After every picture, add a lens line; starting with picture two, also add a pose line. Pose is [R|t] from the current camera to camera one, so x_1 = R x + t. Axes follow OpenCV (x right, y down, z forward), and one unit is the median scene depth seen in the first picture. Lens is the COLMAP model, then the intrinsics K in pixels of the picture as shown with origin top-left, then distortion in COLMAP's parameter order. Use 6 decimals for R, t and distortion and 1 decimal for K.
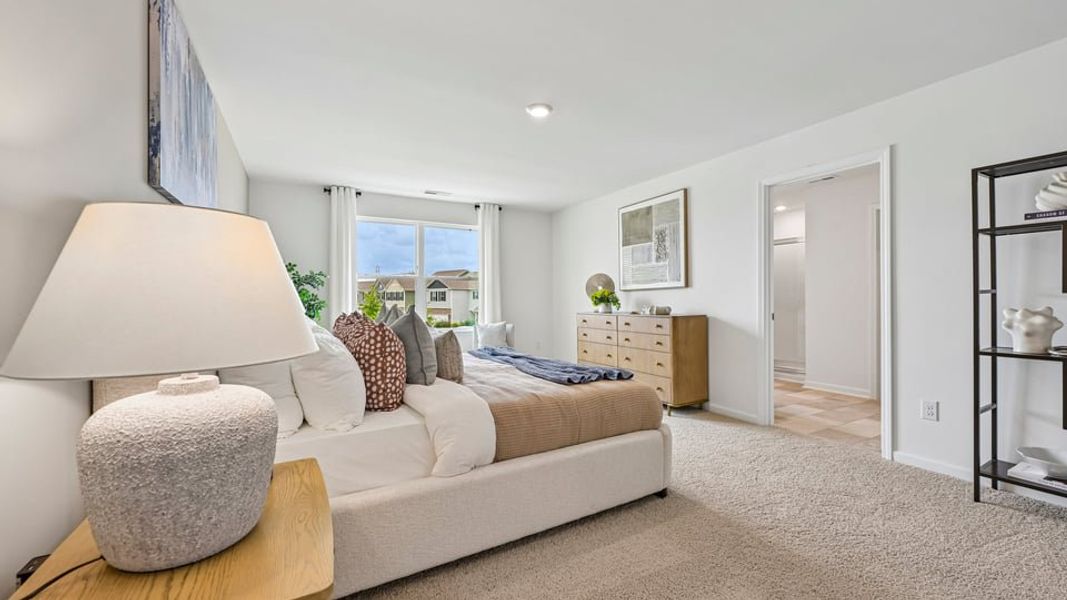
lens RADIAL K [[424.8, 0, 531.4], [0, 424.8, 298.9], [0, 0, 1]] dist [-0.002417, -0.000232]
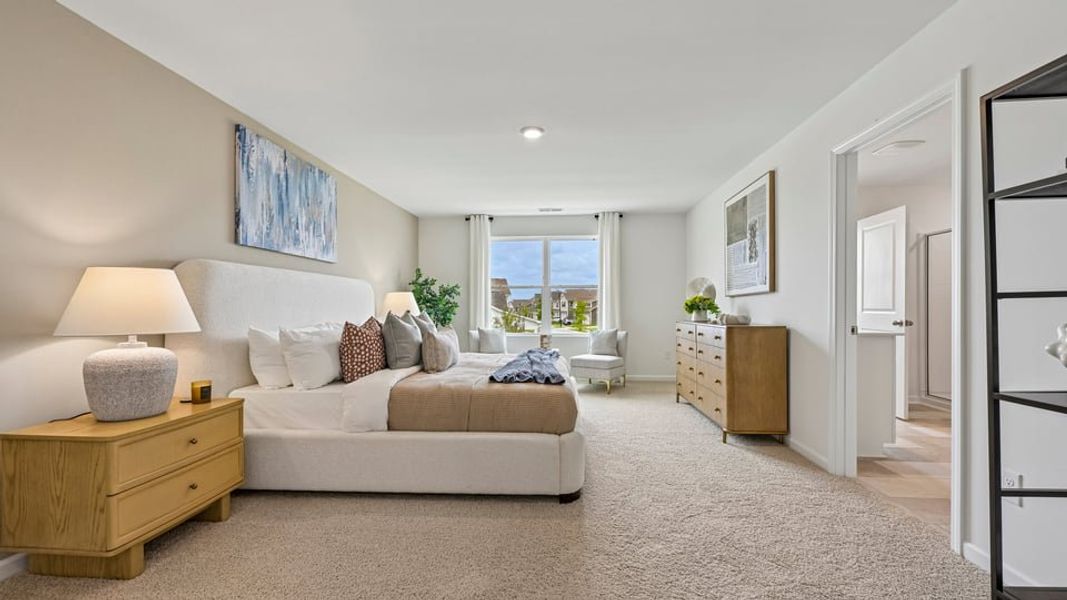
lens RADIAL K [[424.8, 0, 528.9], [0, 424.8, 307.9], [0, 0, 1]] dist [-0.002417, -0.000232]
pose [[0.833079, 0.003640, -0.553142, 0.433265], [-0.000597, 0.999984, 0.005682, -0.001173], [0.553154, -0.004404, 0.833068, 0.062510]]
